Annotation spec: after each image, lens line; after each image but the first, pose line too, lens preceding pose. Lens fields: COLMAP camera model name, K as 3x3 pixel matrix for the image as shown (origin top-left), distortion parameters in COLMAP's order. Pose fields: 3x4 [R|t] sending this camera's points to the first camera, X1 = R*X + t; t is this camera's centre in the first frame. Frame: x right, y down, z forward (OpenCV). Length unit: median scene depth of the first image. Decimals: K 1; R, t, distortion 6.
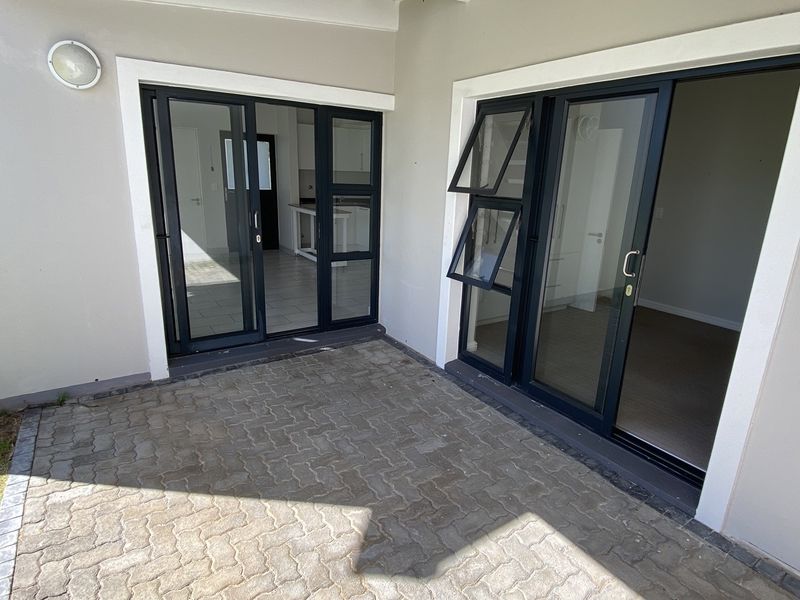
lens RADIAL K [[446.4, 0, 400.2], [0, 446.4, 304.3], [0, 0, 1]] dist [-0.005498, -0.003269]
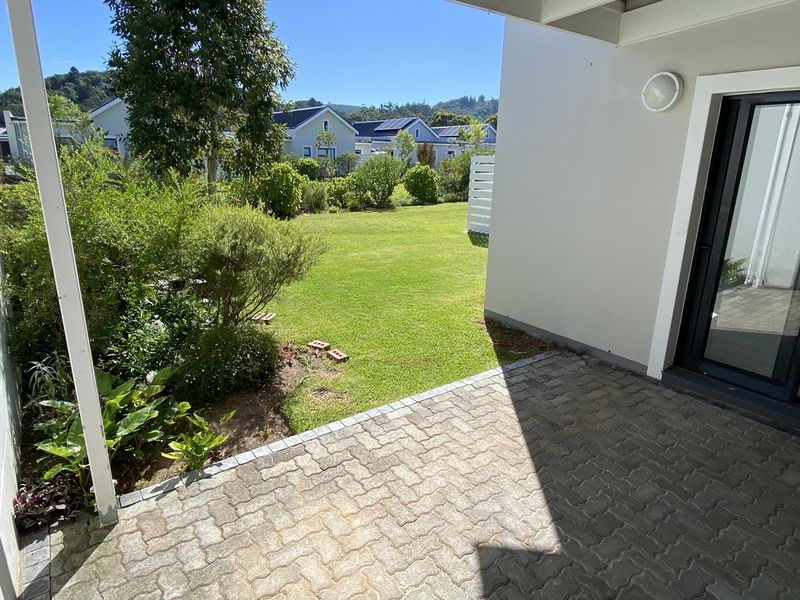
lens RADIAL K [[481.6, 0, 403.2], [0, 481.6, 296.3], [0, 0, 1]] dist [0.021998, -0.003862]
pose [[0.044938, 0.245114, -0.968452, 0.549707], [-0.296338, 0.929068, 0.221395, -0.096826], [0.954025, 0.277041, 0.114387, 0.293770]]
